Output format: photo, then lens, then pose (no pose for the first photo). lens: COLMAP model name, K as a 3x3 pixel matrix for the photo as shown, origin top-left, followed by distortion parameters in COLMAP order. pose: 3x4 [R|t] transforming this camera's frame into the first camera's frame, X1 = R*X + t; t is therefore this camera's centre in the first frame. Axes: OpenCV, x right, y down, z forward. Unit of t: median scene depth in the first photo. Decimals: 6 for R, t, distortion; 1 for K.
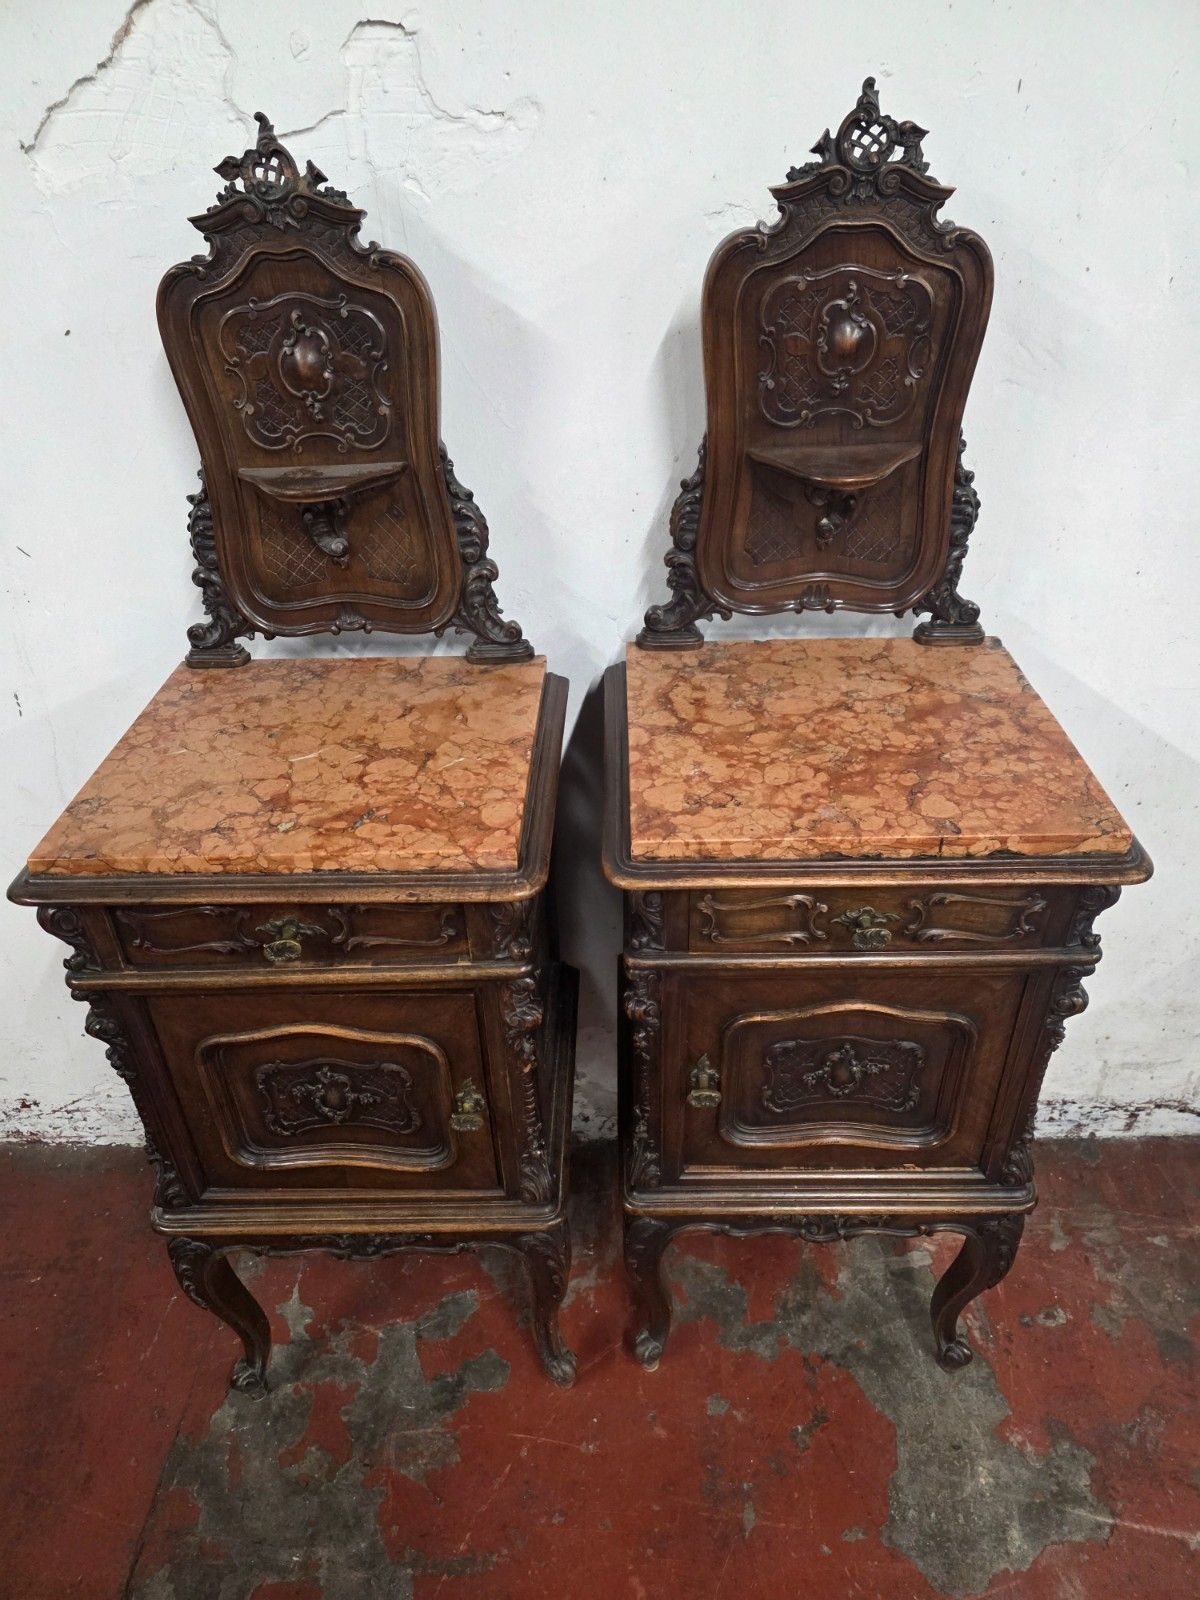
lens RADIAL K [[1073.1, 0, 614.8], [0, 1073.1, 806.3], [0, 0, 1]] dist [0.060170, -0.061409]
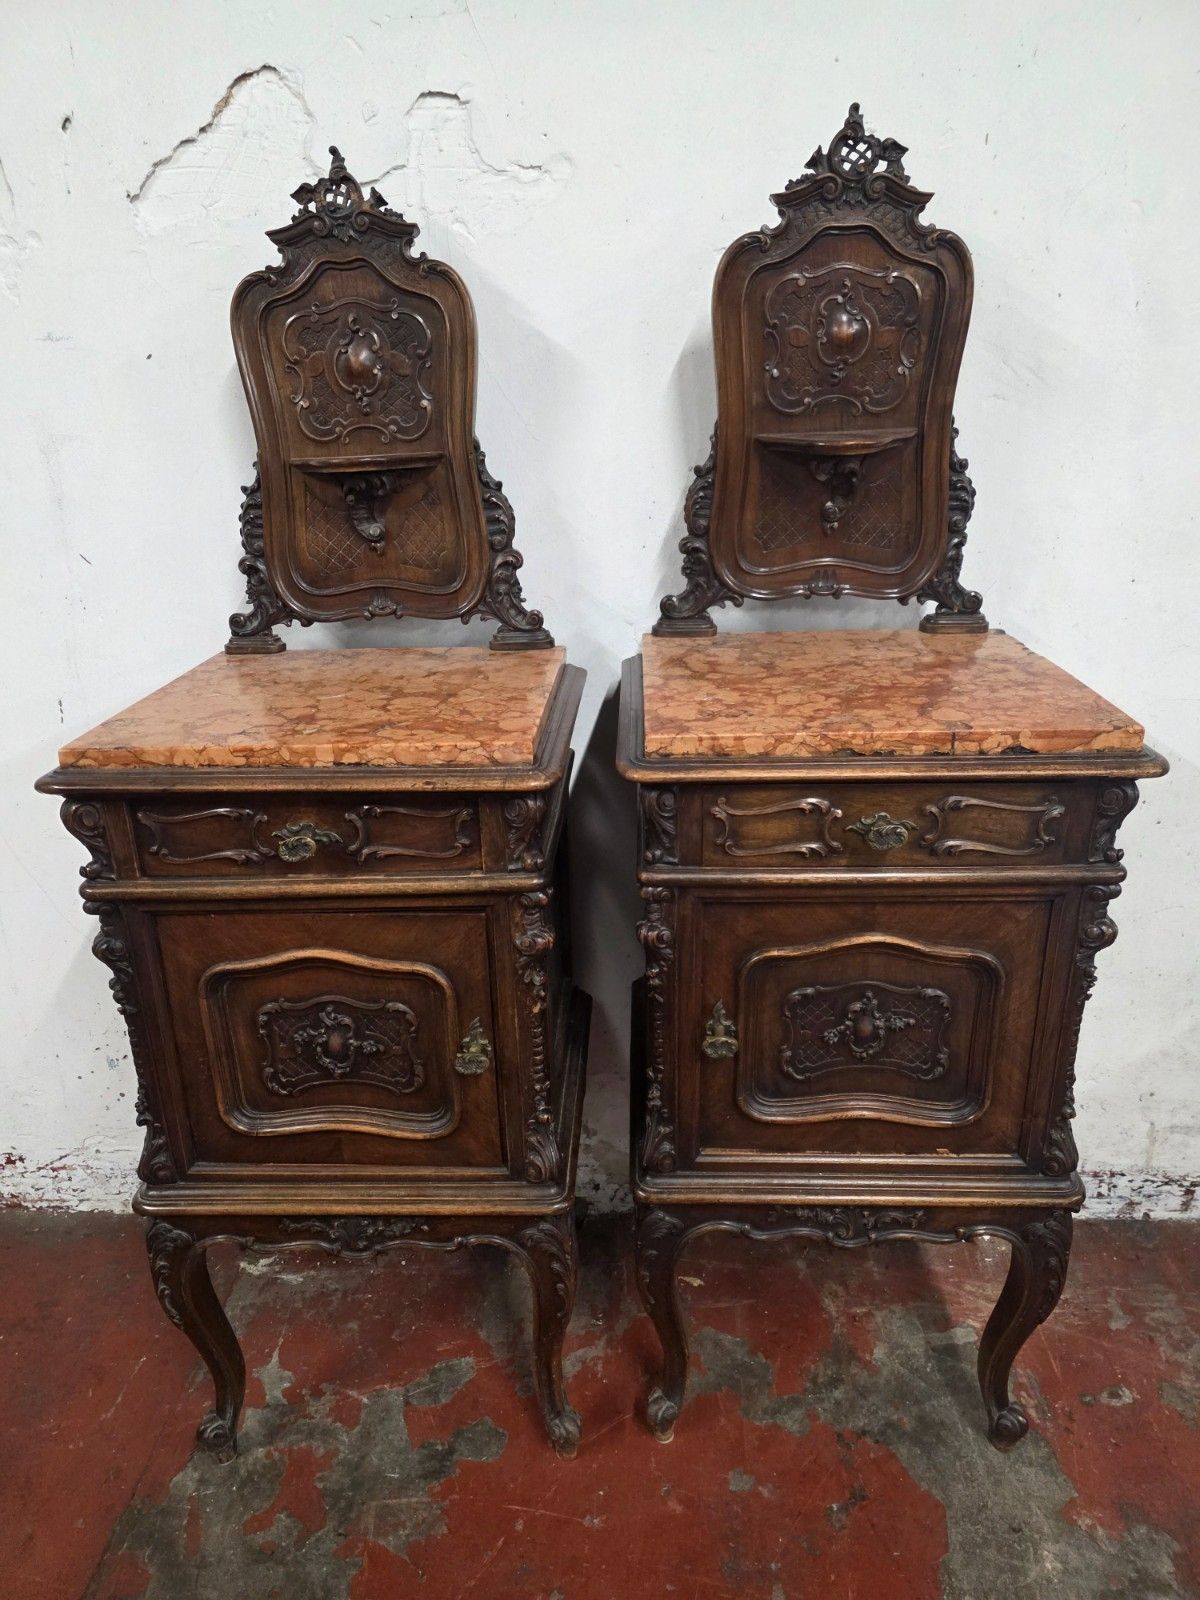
lens RADIAL K [[1073.4, 0, 603.0], [0, 1073.4, 799.7], [0, 0, 1]] dist [0.059848, -0.060649]
pose [[0.999536, 0.009724, -0.028867, 0.003991], [-0.015911, 0.974786, -0.222573, 0.253416], [0.025975, 0.222929, 0.974489, 0.016452]]
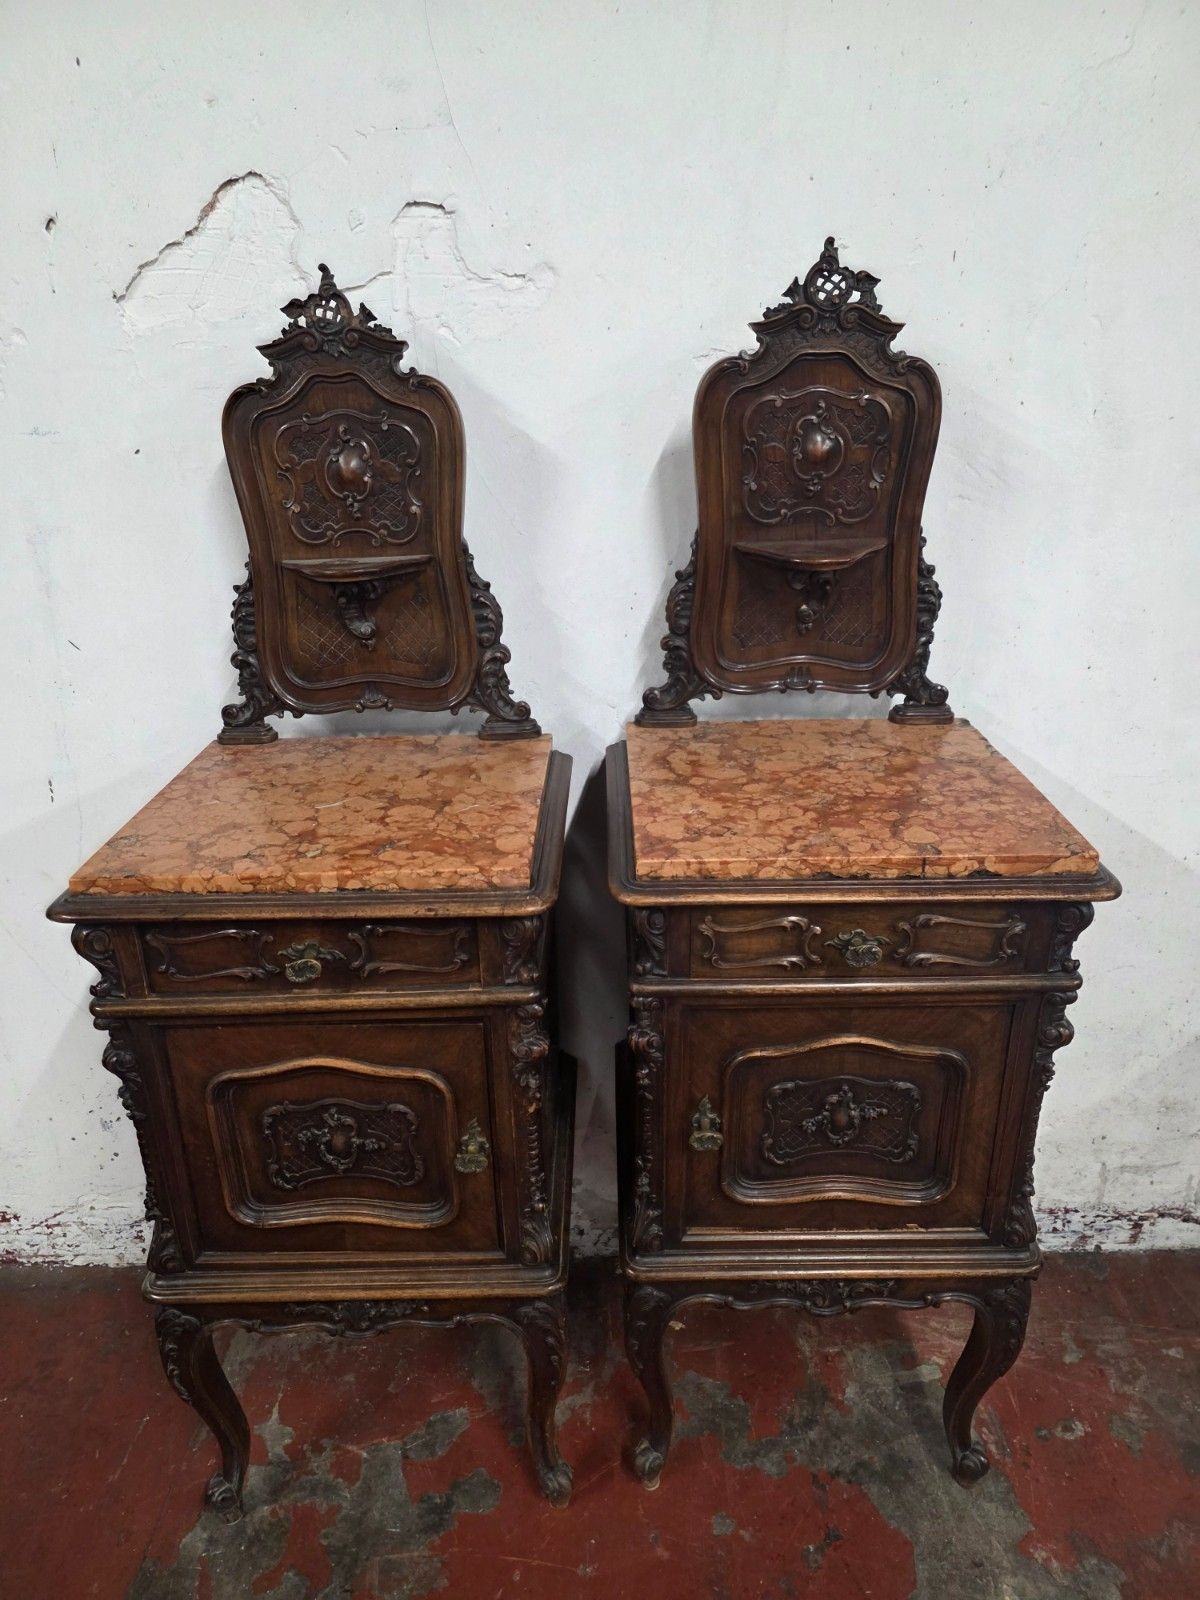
lens RADIAL K [[1070.8, 0, 610.3], [0, 1070.8, 801.8], [0, 0, 1]] dist [0.062983, -0.064549]
pose [[0.999928, 0.002625, 0.011724, -0.018702], [-0.000296, 0.980920, -0.194412, 0.145246], [-0.012011, 0.194394, 0.980850, -0.050048]]
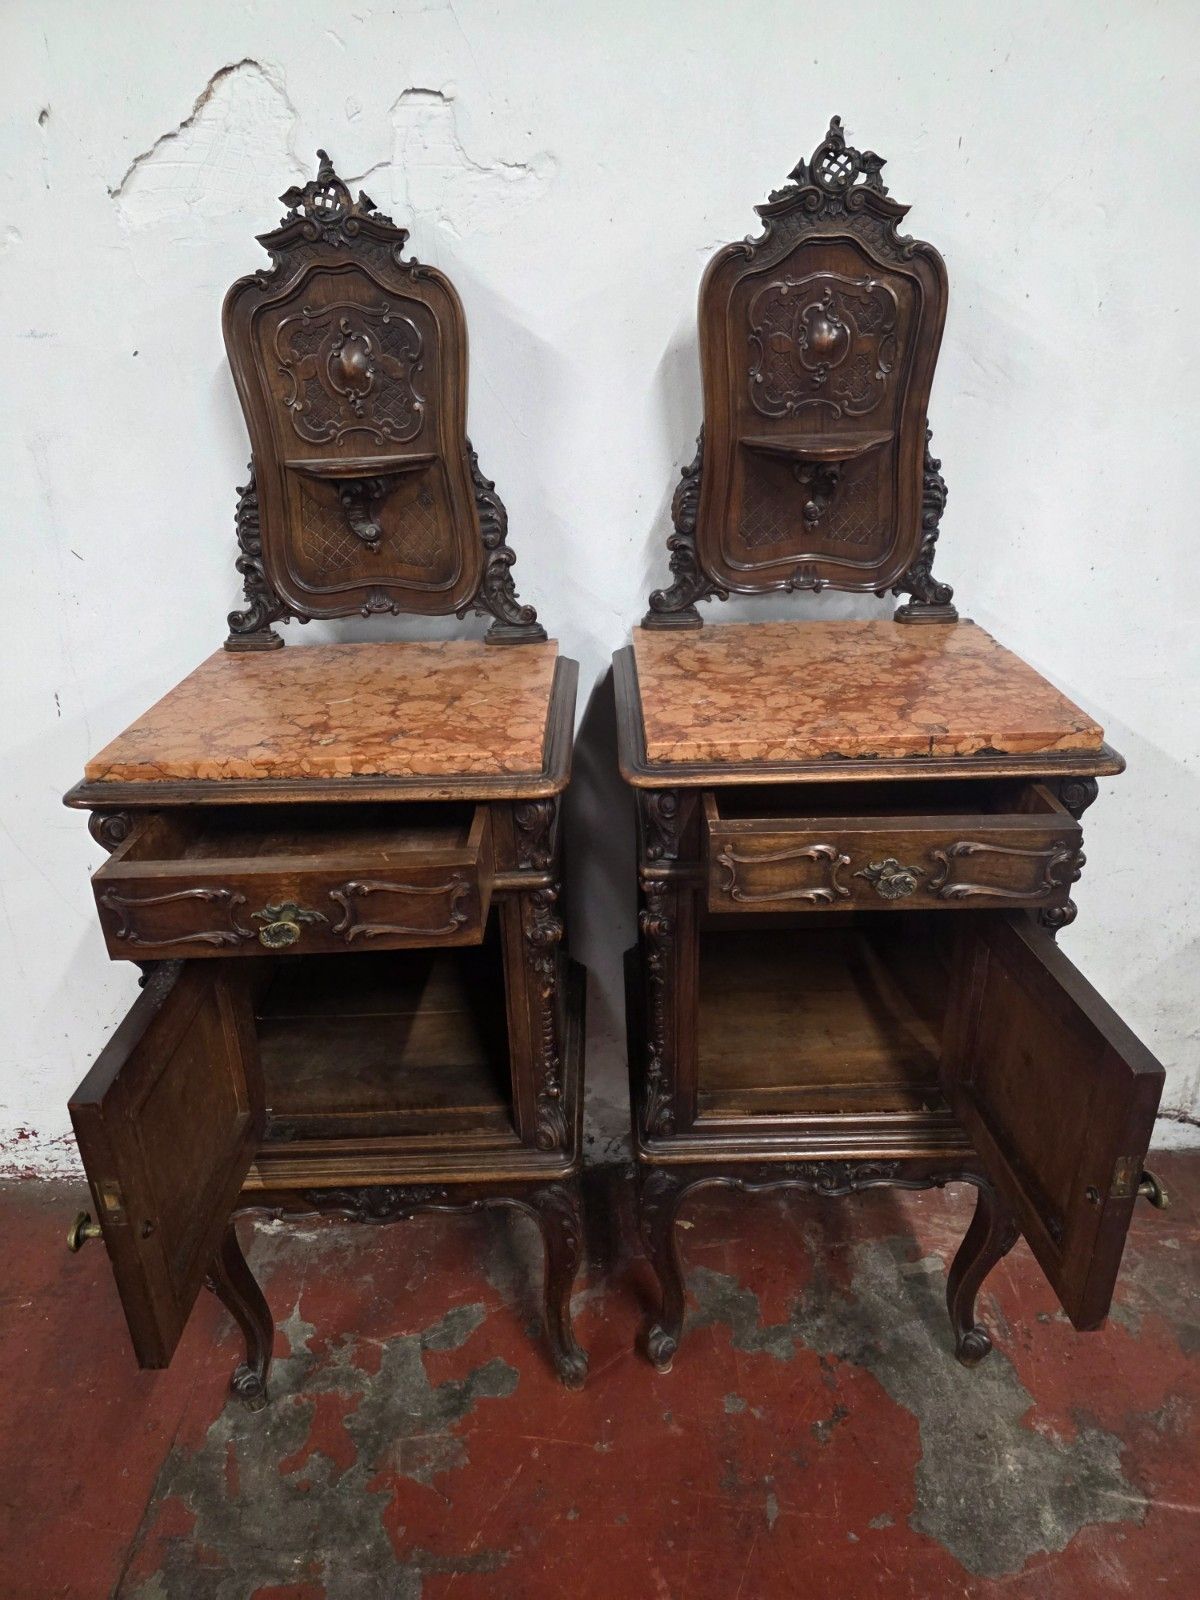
lens RADIAL K [[1073.1, 0, 614.8], [0, 1073.1, 806.3], [0, 0, 1]] dist [0.060170, -0.061409]
pose [[0.999781, -0.008987, 0.018876, -0.030728], [0.011856, 0.987389, -0.157866, 0.211542], [-0.017219, 0.158055, 0.987280, -0.048635]]
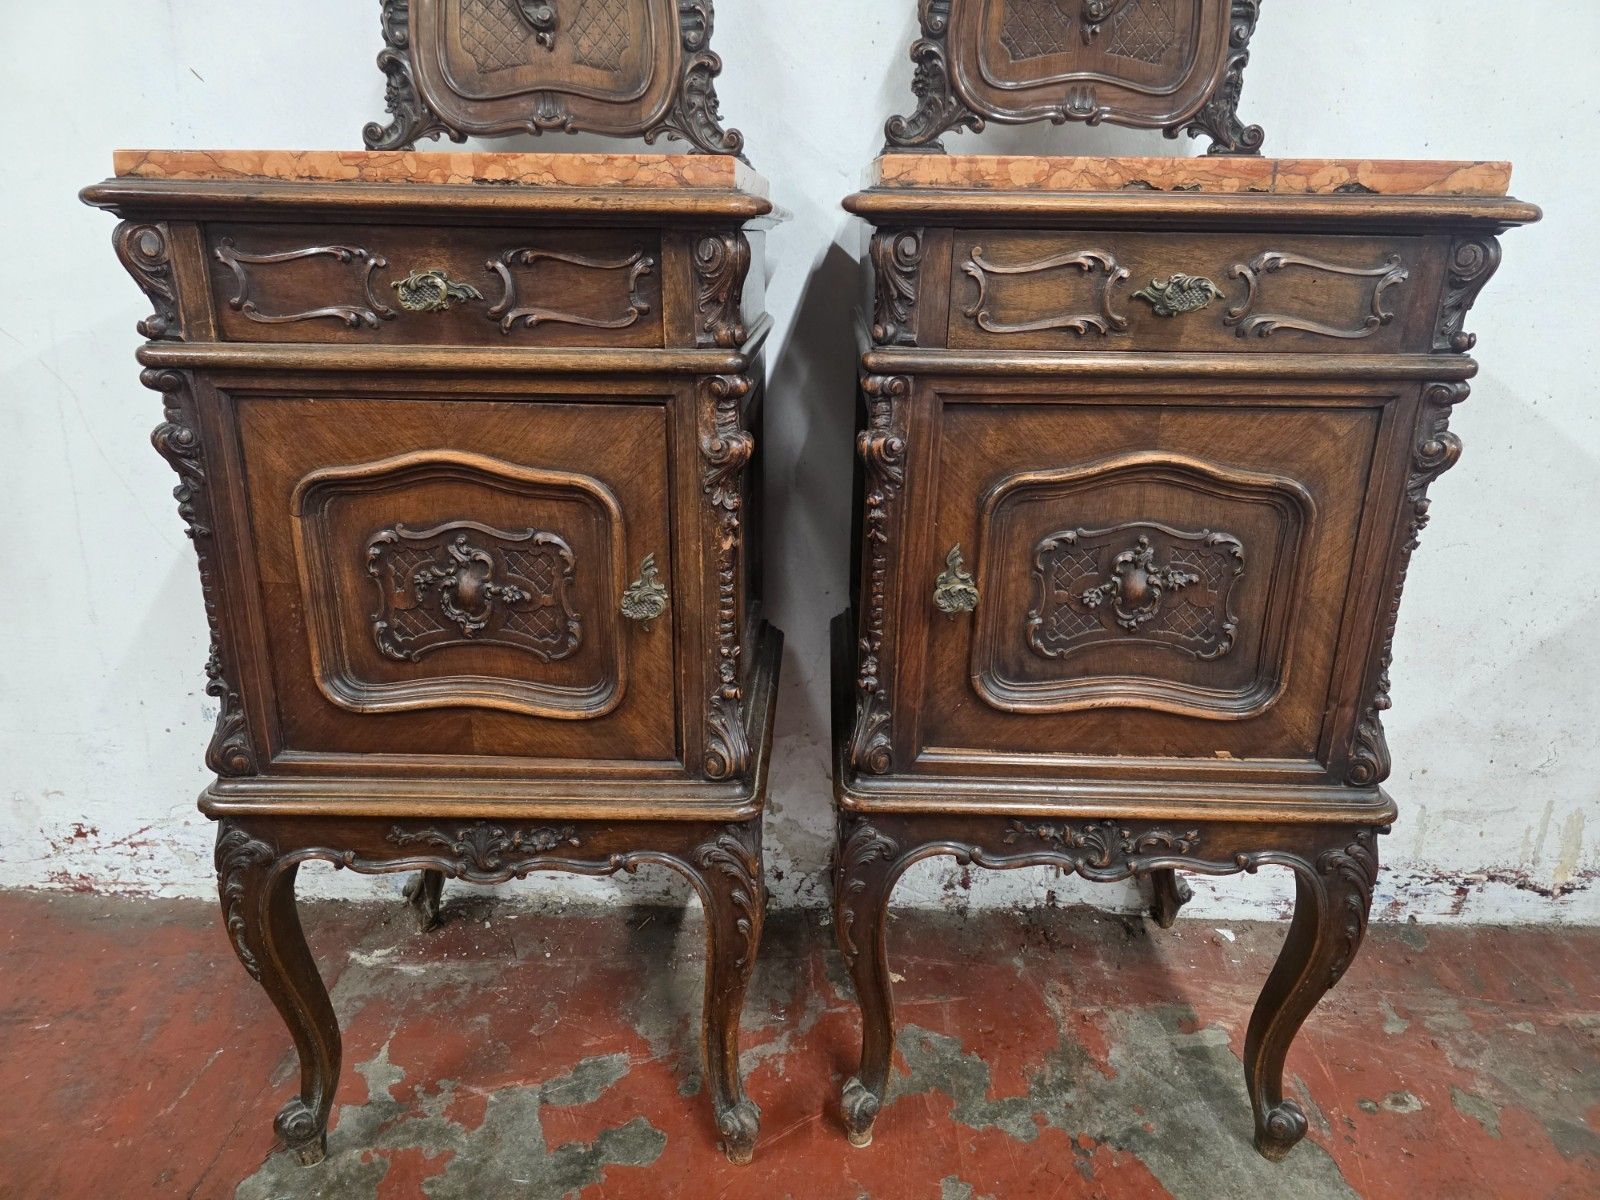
lens RADIAL K [[1070.8, 0, 813.0], [0, 1070.8, 585.6], [0, 0, 1]] dist [0.062983, -0.064549]
pose [[0.999207, 0.039427, 0.005620, -0.021634], [-0.036506, 0.963156, -0.266456, 0.436076], [-0.015919, 0.266039, 0.963831, 0.254426]]
